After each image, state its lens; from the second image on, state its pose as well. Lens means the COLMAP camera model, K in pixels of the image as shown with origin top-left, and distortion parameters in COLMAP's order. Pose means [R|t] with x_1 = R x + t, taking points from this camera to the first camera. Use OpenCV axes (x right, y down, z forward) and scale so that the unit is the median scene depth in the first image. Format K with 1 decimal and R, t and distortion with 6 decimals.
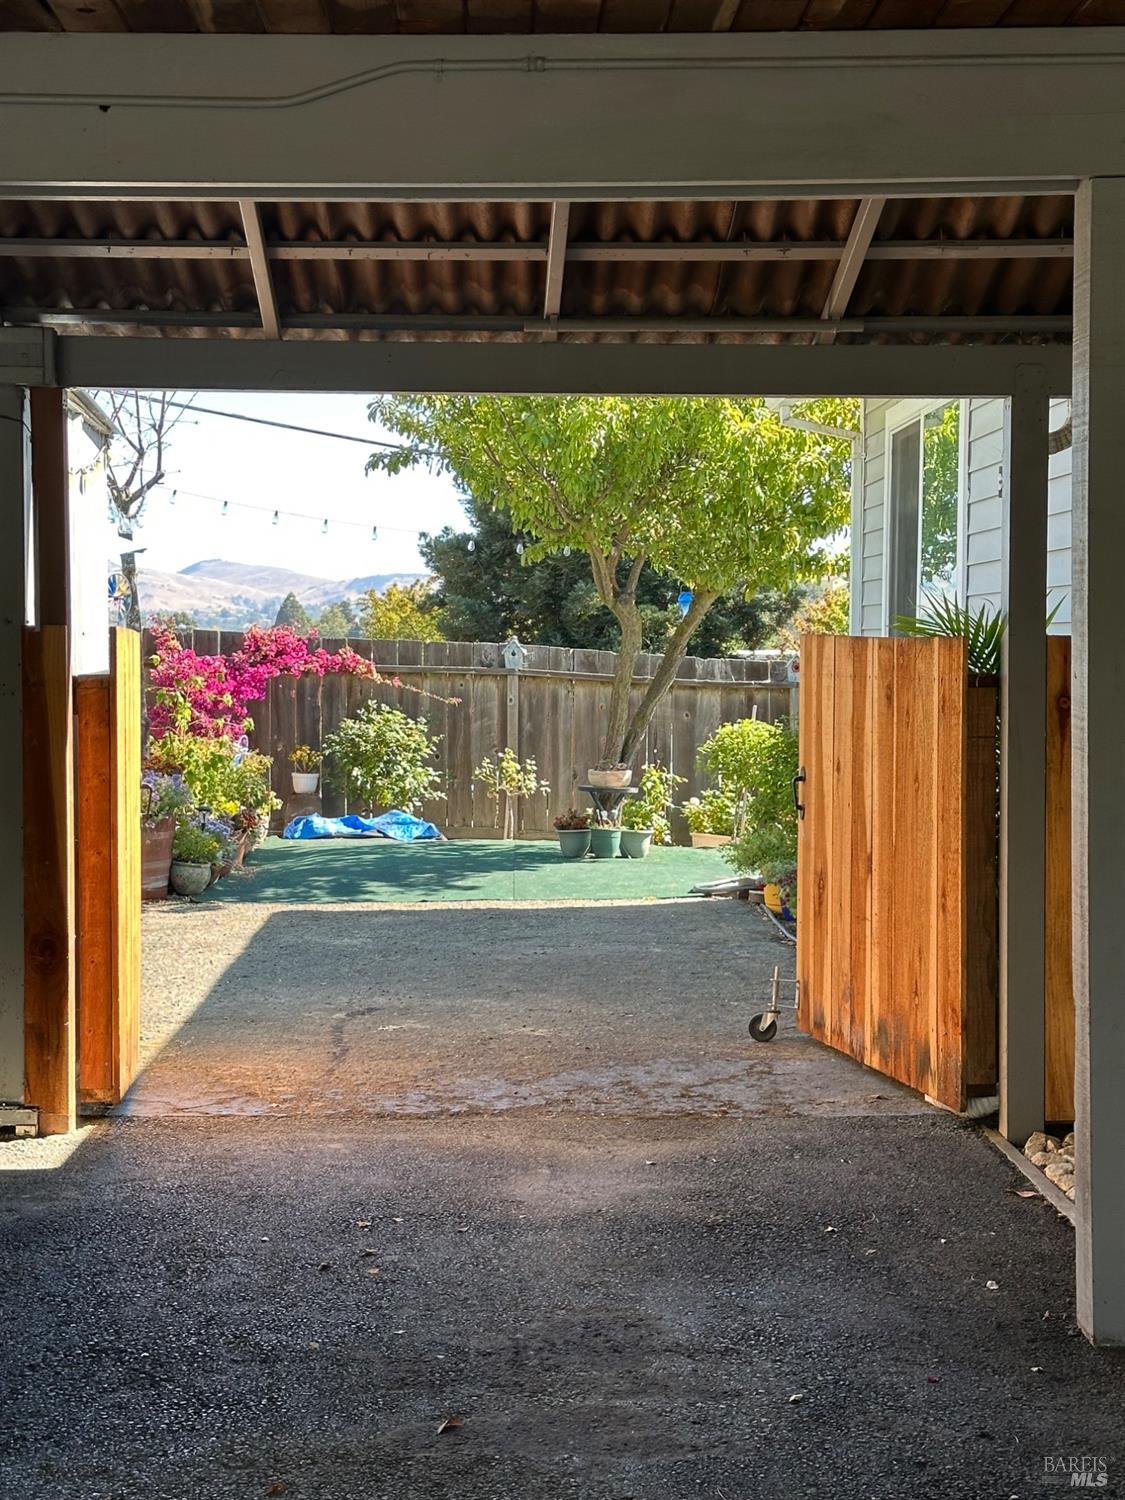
lens RADIAL K [[2400.4, 0, 561.8], [0, 2400.4, 748.0], [0, 0, 1]] dist [0.006630, 0.000000]
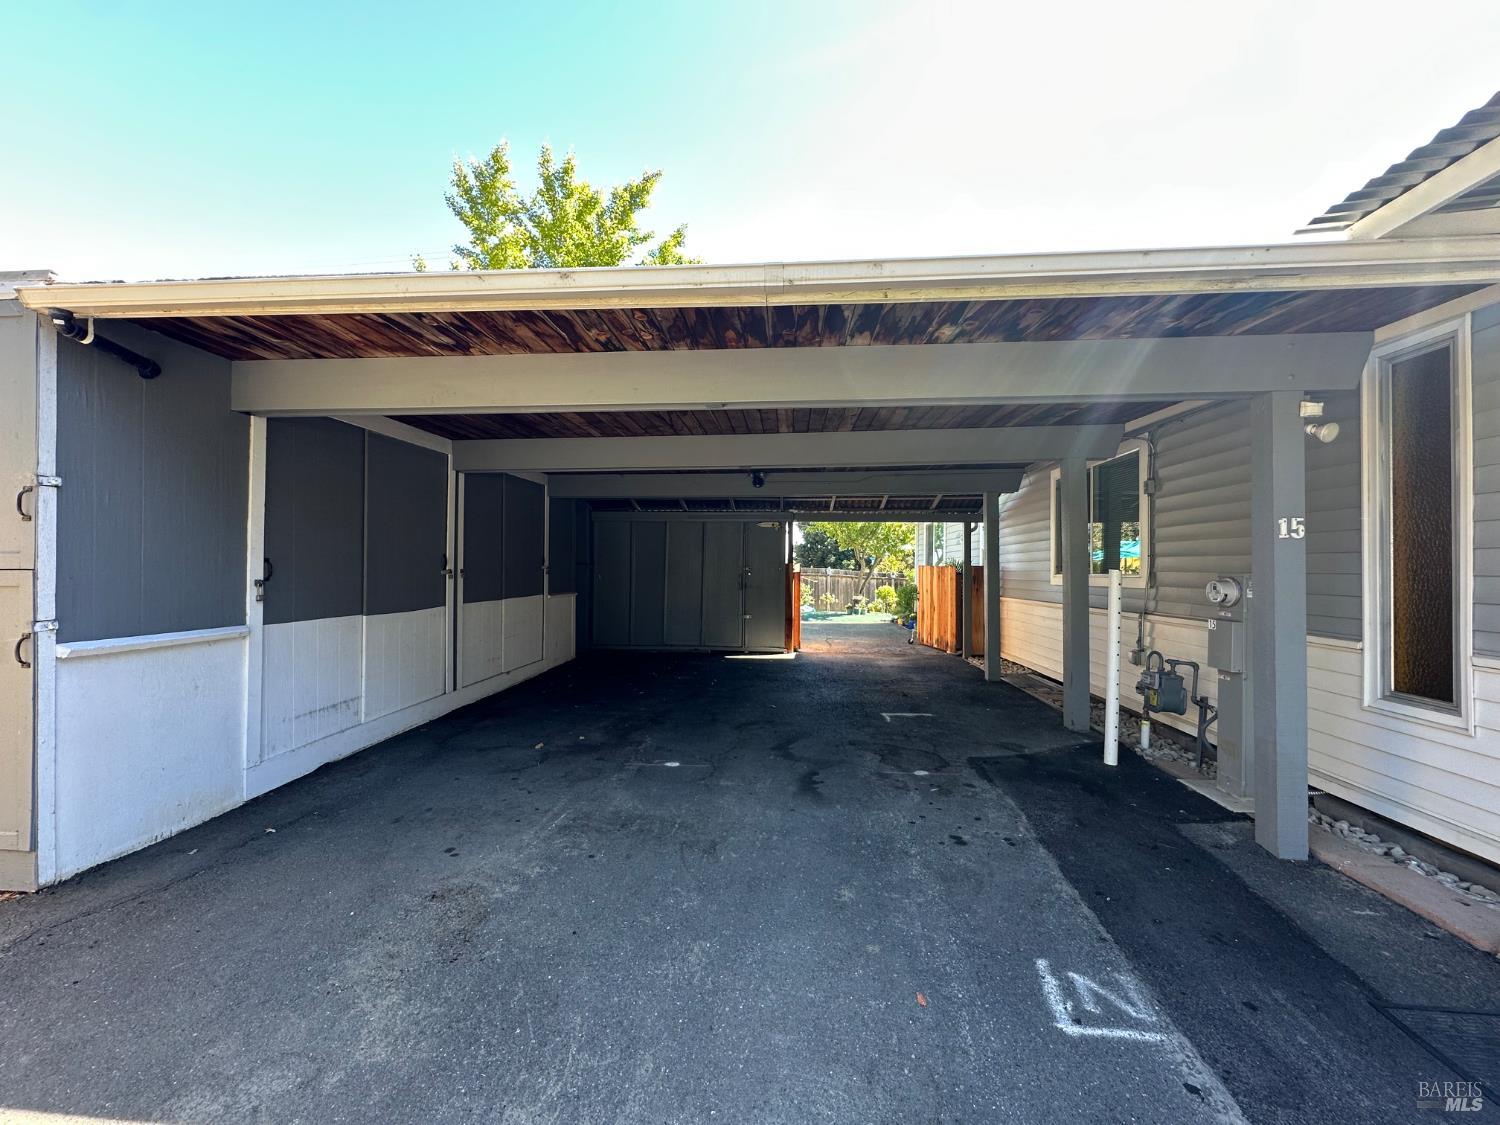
lens RADIAL K [[597.6, 0, 751.8], [0, 597.6, 563.0], [0, 0, 1]] dist [-0.001993, 0.000075]
pose [[0.994346, 0.004379, -0.106095, -0.135646], [-0.010150, 0.998494, -0.053922, 0.022476], [0.105699, 0.054694, 0.992893, -0.365778]]
